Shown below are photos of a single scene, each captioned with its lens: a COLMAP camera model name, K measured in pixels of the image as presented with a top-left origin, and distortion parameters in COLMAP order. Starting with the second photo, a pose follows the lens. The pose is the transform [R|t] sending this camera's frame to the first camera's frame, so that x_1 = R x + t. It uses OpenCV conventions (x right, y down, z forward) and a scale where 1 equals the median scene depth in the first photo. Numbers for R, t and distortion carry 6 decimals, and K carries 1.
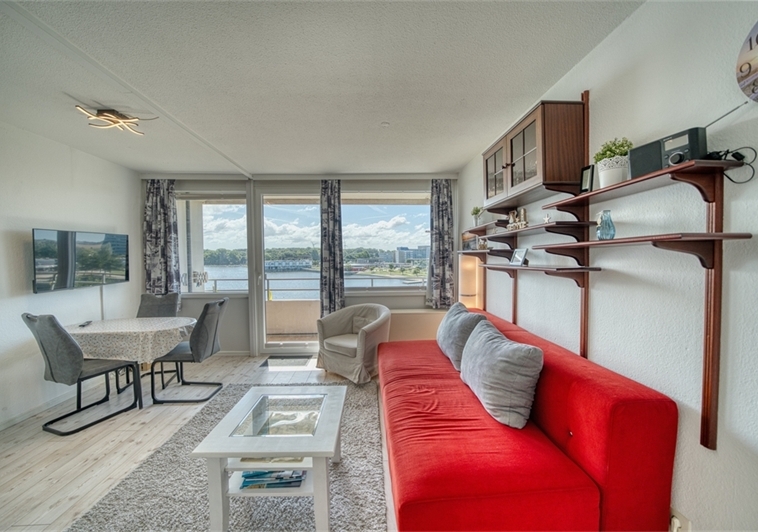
lens RADIAL K [[278.0, 0, 377.6], [0, 278.0, 265.5], [0, 0, 1]] dist [-0.016563, -0.000159]
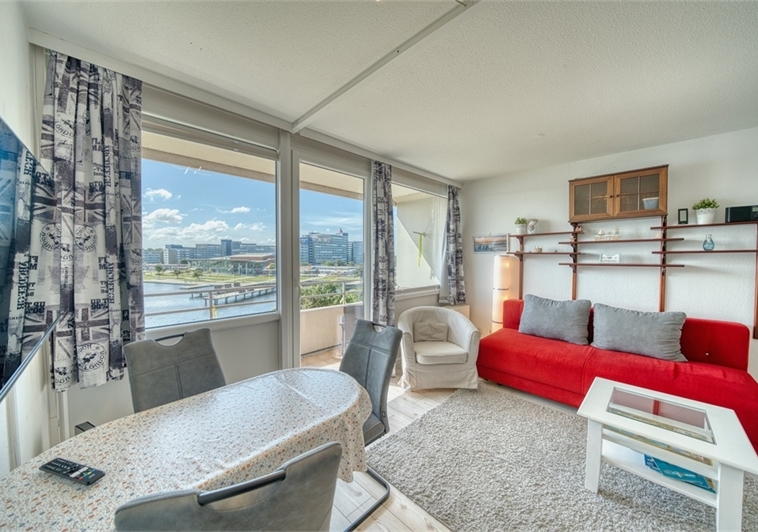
lens RADIAL K [[278.0, 0, 379.6], [0, 278.0, 266.2], [0, 0, 1]] dist [-0.016563, -0.000159]
pose [[0.735438, -0.013334, 0.677461, -0.732302], [0.012623, 0.999902, 0.005977, -0.005937], [-0.677474, 0.004156, 0.735535, 0.392855]]
